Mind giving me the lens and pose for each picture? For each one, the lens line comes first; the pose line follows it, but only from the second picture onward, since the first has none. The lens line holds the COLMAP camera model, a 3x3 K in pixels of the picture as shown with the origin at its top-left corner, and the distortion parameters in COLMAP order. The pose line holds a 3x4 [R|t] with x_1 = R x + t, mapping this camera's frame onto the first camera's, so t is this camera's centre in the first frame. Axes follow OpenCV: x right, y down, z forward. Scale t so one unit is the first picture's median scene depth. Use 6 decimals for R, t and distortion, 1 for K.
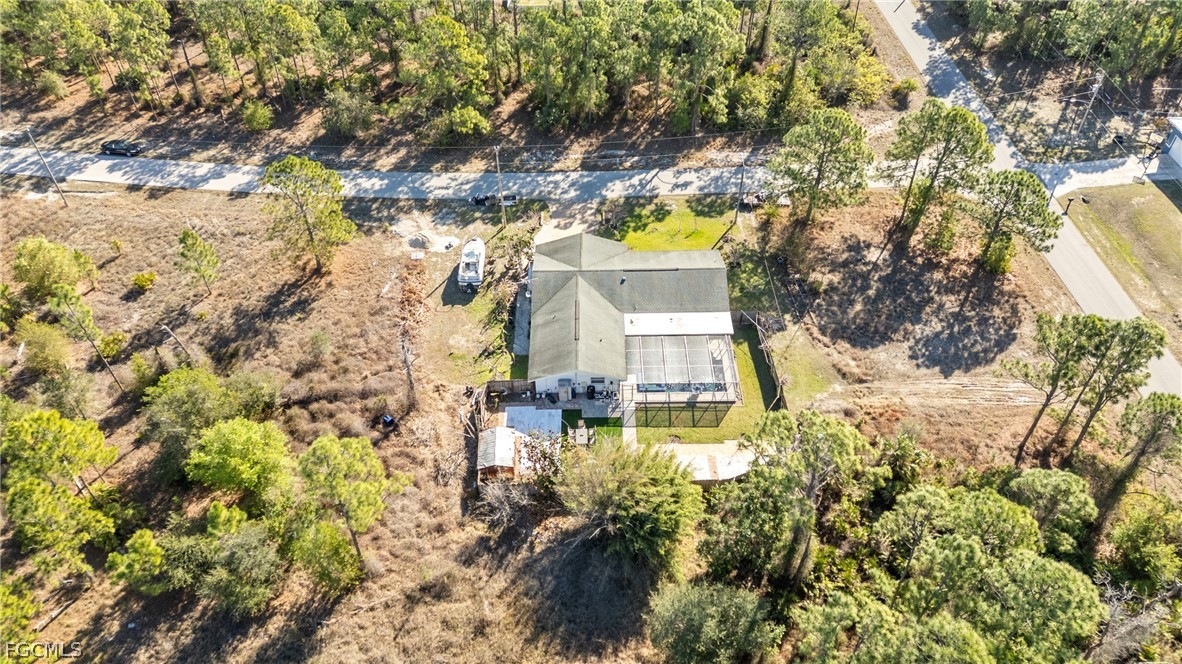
lens RADIAL K [[860.0, 0, 588.5], [0, 860.0, 334.3], [0, 0, 1]] dist [0.080401, -0.081714]
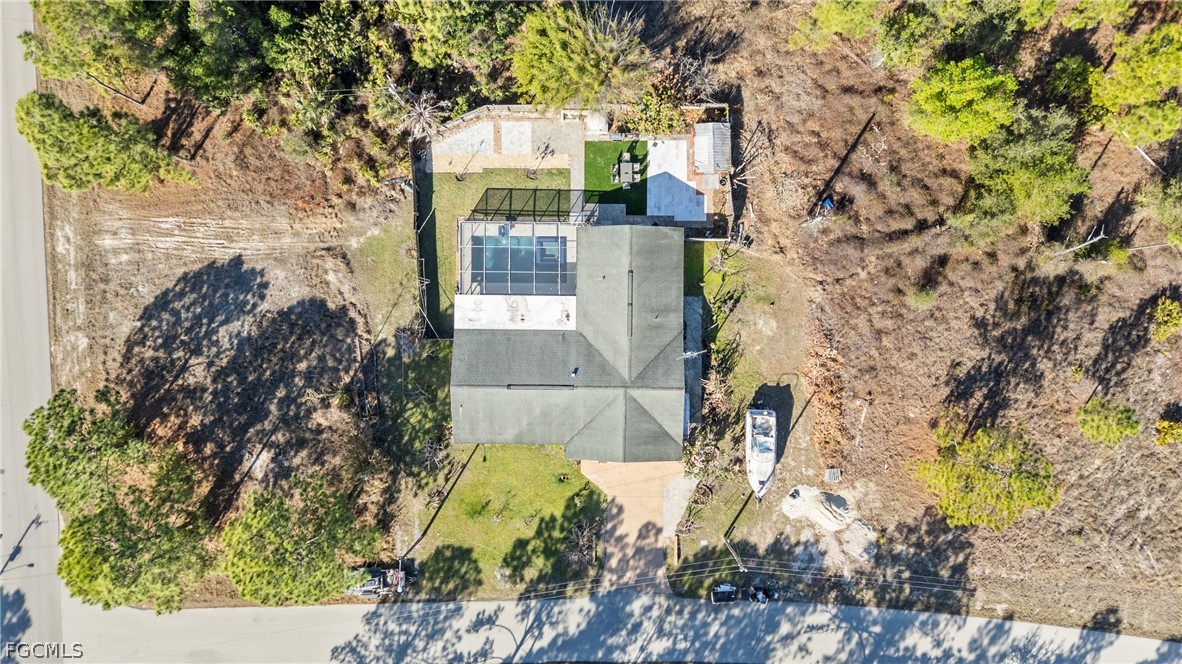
lens RADIAL K [[860.0, 0, 588.5], [0, 860.0, 334.3], [0, 0, 1]] dist [0.080401, -0.081714]
pose [[-0.999245, -0.015221, 0.035758, -0.002280], [0.036285, -0.694909, 0.718181, -0.637642], [0.013917, 0.718936, 0.694937, 0.393747]]
